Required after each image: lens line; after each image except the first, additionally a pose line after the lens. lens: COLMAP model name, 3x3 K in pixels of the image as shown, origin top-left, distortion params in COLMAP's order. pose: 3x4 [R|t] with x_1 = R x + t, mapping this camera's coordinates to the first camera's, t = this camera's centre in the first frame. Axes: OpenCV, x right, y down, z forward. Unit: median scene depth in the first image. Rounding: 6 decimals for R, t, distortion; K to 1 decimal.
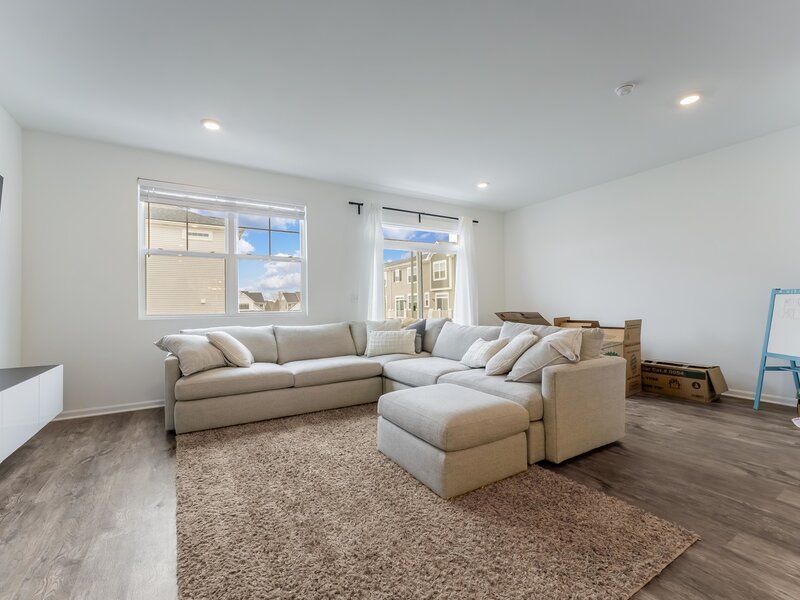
lens RADIAL K [[358.4, 0, 402.7], [0, 358.4, 300.2], [0, 0, 1]] dist [-0.006981, -0.000924]
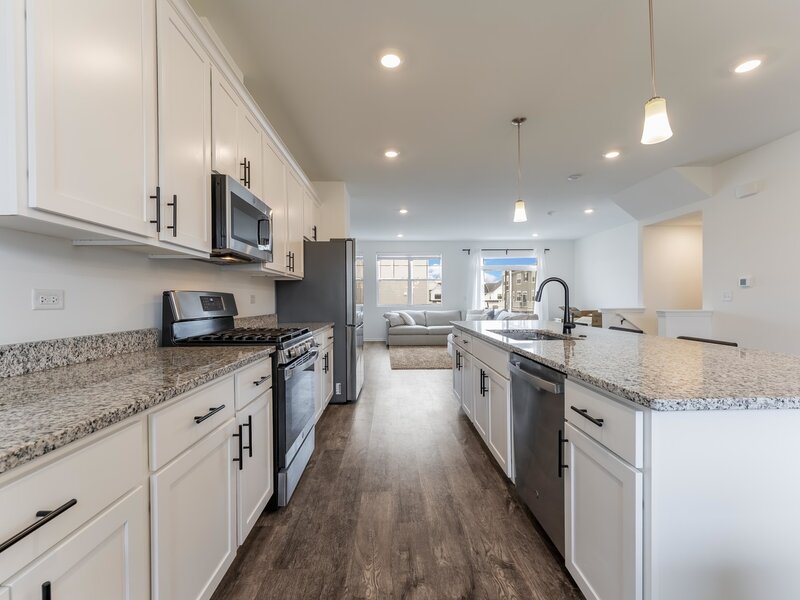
lens RADIAL K [[358.4, 0, 402.7], [0, 358.4, 300.2], [0, 0, 1]] dist [-0.006981, -0.000924]
pose [[0.858318, 0.009334, -0.513034, 0.813721], [0.005096, 0.999630, 0.026714, -0.068532], [0.513093, -0.025544, 0.857953, -1.227571]]
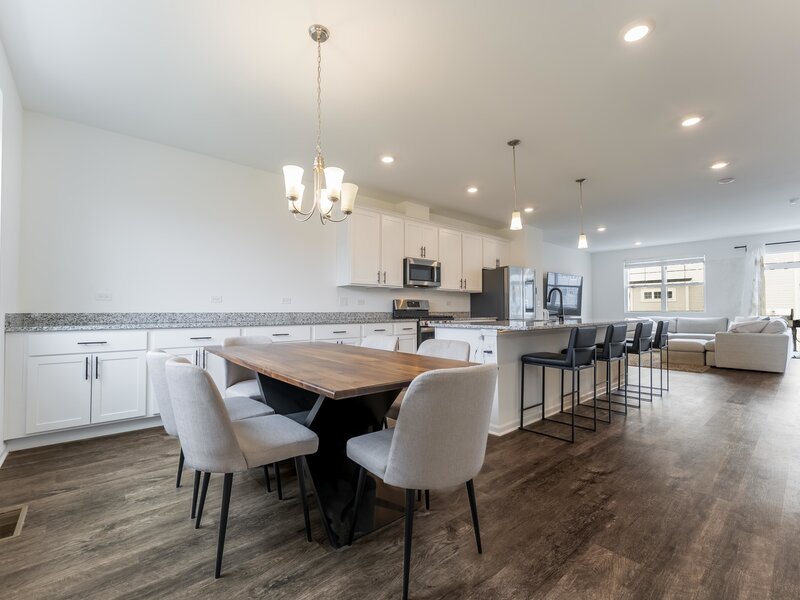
lens RADIAL K [[358.4, 0, 402.7], [0, 358.4, 300.2], [0, 0, 1]] dist [-0.006981, -0.000924]
pose [[0.165287, -0.012266, -0.986169, 1.748994], [0.019859, 0.999761, -0.009106, -0.053458], [0.986046, -0.018080, 0.165491, -1.176698]]
